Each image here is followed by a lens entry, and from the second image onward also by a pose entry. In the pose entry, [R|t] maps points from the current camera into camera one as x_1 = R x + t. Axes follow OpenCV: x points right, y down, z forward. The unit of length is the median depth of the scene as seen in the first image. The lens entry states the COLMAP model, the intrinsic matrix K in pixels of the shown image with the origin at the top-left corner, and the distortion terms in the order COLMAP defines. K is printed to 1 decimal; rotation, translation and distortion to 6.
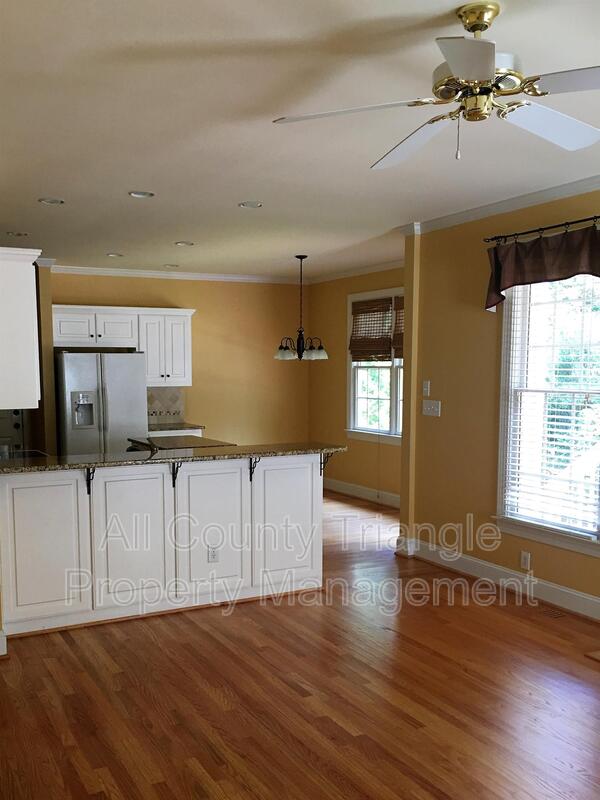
lens RADIAL K [[784.0, 0, 300.0], [0, 784.0, 400.0], [0, 0, 1]] dist [-0.004336, -0.003373]
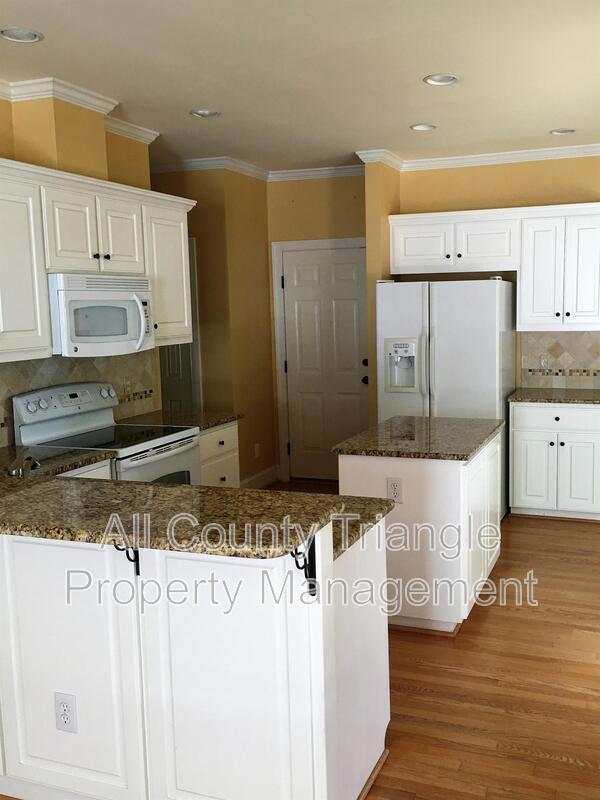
lens RADIAL K [[784.0, 0, 300.0], [0, 784.0, 400.0], [0, 0, 1]] dist [-0.004336, -0.003373]
pose [[0.656838, 0.078821, -0.749901, 0.176523], [-0.014119, 0.995633, 0.092282, -0.018367], [0.753900, -0.050026, 0.655082, 0.454487]]
